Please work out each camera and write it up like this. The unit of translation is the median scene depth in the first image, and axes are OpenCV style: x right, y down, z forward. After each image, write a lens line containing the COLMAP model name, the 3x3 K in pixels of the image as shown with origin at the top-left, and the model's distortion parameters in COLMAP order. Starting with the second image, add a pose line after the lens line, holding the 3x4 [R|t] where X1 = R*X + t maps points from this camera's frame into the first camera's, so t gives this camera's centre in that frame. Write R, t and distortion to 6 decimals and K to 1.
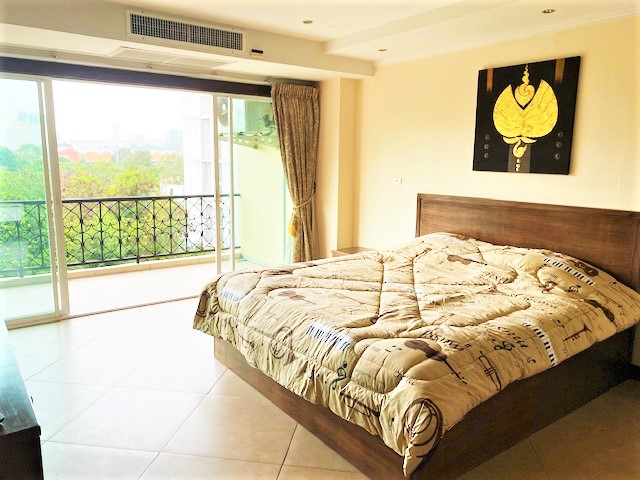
lens RADIAL K [[489.2, 0, 324.3], [0, 489.2, 234.7], [0, 0, 1]] dist [0.036995, -0.054672]
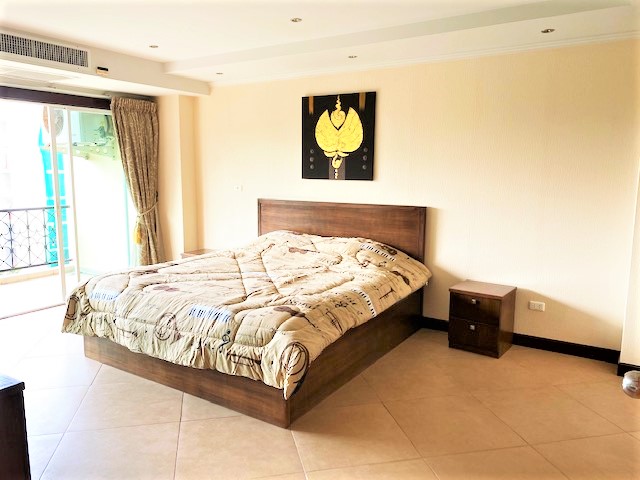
lens RADIAL K [[489.2, 0, 318.7], [0, 489.2, 239.2], [0, 0, 1]] dist [0.036995, -0.054672]
pose [[0.935121, -0.057251, 0.349674, -0.109960], [0.059839, 0.998202, 0.003406, 0.022080], [-0.349240, 0.017740, 0.936865, -0.180224]]
